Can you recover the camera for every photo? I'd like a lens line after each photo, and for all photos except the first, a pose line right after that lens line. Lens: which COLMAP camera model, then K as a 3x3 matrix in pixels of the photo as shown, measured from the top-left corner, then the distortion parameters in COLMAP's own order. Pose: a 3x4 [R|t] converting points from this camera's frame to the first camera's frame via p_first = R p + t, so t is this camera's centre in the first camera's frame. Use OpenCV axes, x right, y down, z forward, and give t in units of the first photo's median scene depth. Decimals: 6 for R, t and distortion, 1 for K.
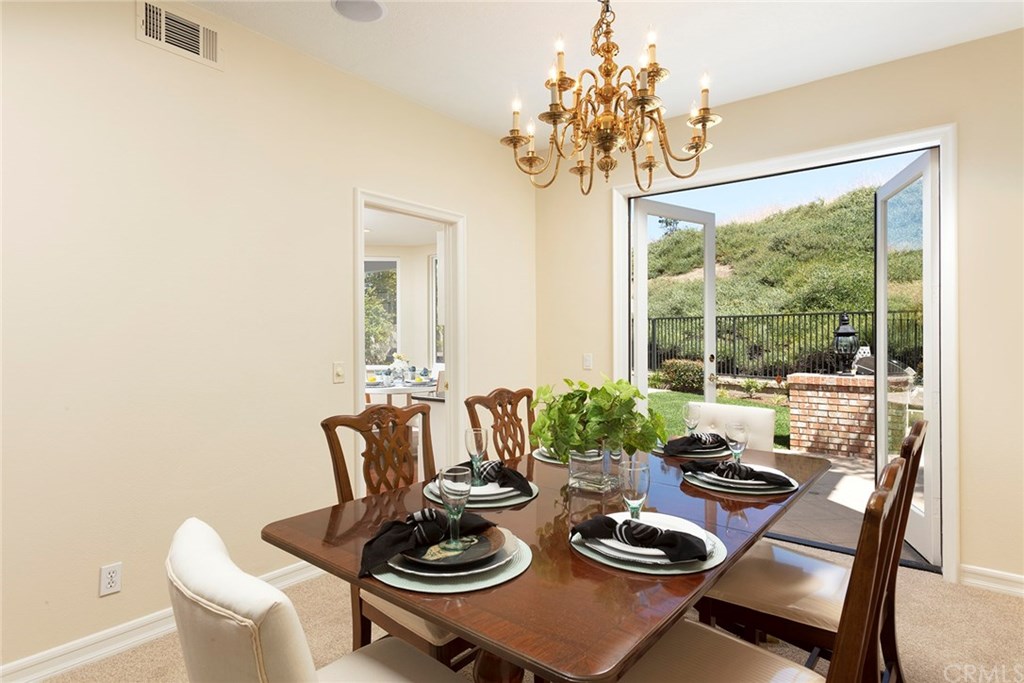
lens RADIAL K [[562.0, 0, 512.0], [0, 562.0, 341.5], [0, 0, 1]] dist [0.018418, 0.000106]
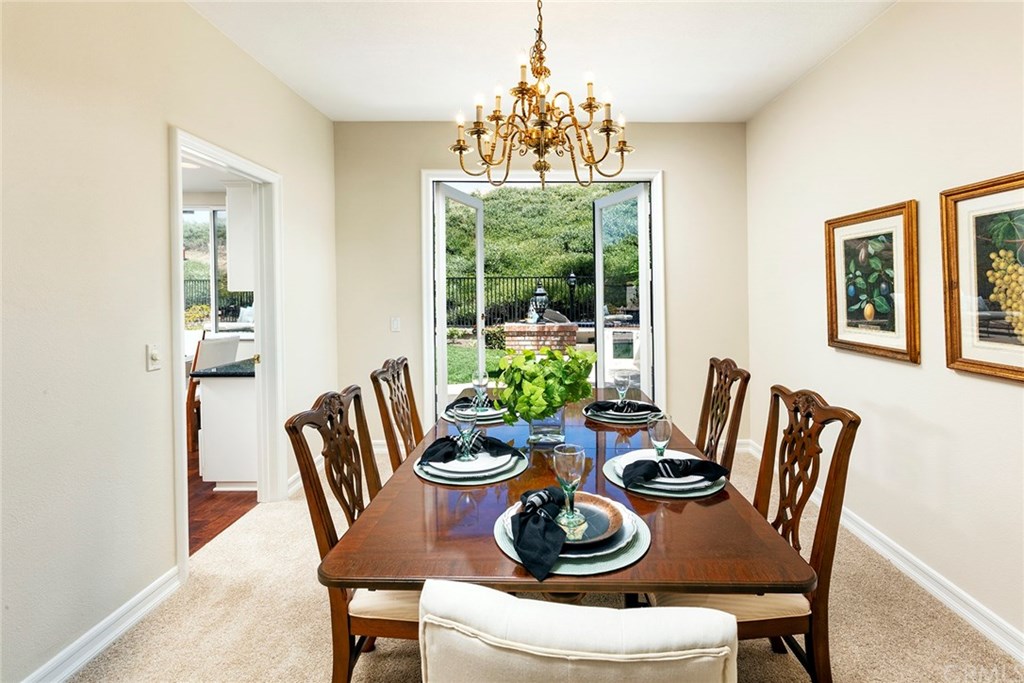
lens RADIAL K [[483.8, 0, 513.4], [0, 483.8, 287.4], [0, 0, 1]] dist [-0.001980, -0.000047]
pose [[0.771469, 0.002608, 0.636261, -0.517352], [0.003945, 0.999953, -0.008881, -0.046823], [-0.636254, 0.009361, 0.771423, 0.240918]]
